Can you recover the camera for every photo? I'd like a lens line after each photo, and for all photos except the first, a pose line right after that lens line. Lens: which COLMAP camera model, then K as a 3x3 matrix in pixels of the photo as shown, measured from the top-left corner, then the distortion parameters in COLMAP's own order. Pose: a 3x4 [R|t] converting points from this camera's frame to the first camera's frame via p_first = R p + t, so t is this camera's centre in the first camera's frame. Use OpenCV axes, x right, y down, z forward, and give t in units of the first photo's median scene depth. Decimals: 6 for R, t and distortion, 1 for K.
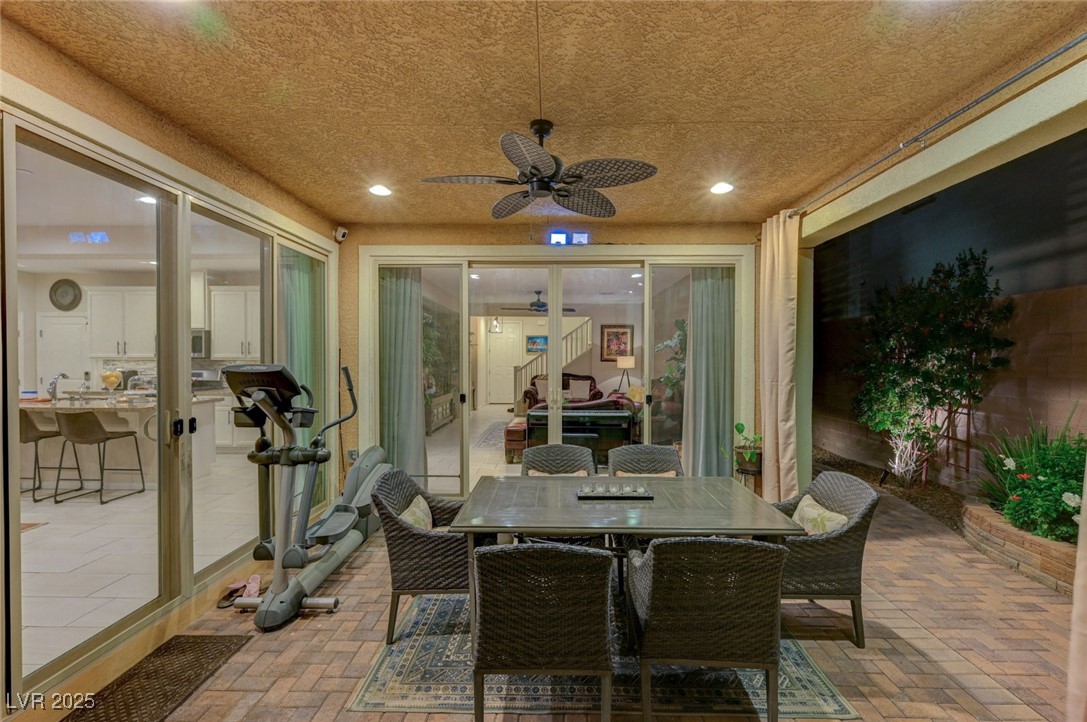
lens RADIAL K [[483.1, 0, 543.5], [0, 483.1, 361.0], [0, 0, 1]] dist [-0.000901, -0.000216]
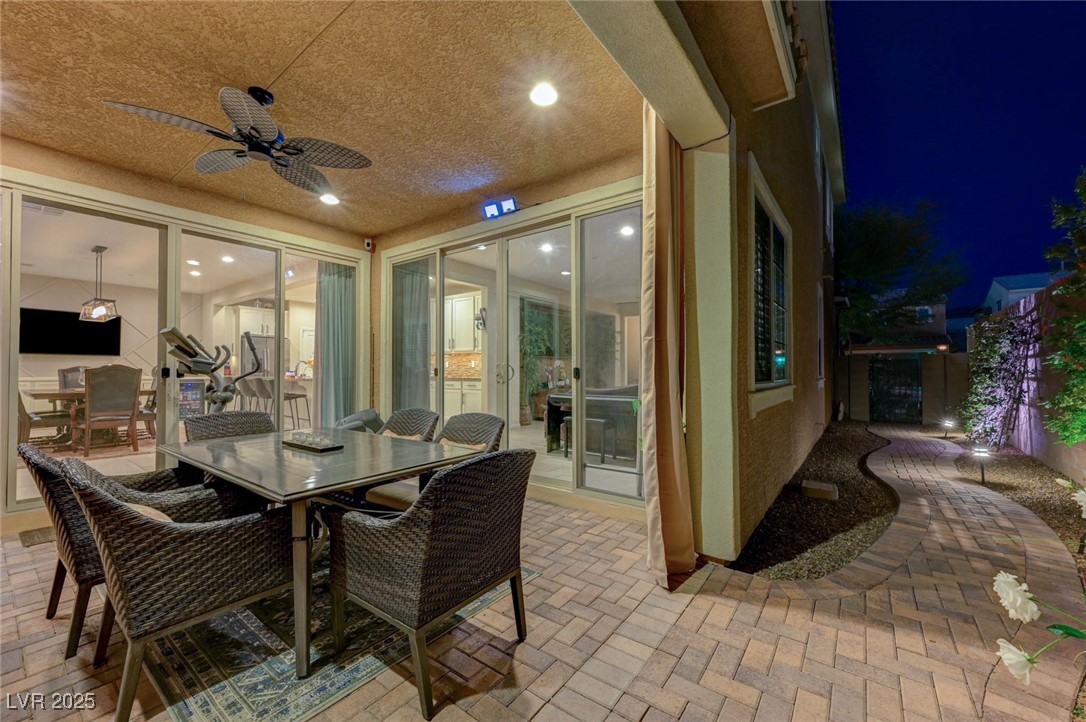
lens RADIAL K [[428.8, 0, 542.6], [0, 428.8, 365.7], [0, 0, 1]] dist [0.000309, 0.000164]
pose [[0.809412, -0.010604, -0.587146, 0.631390], [-0.004981, 0.999677, -0.024921, 0.086616], [0.587221, 0.023096, 0.809097, 0.358171]]
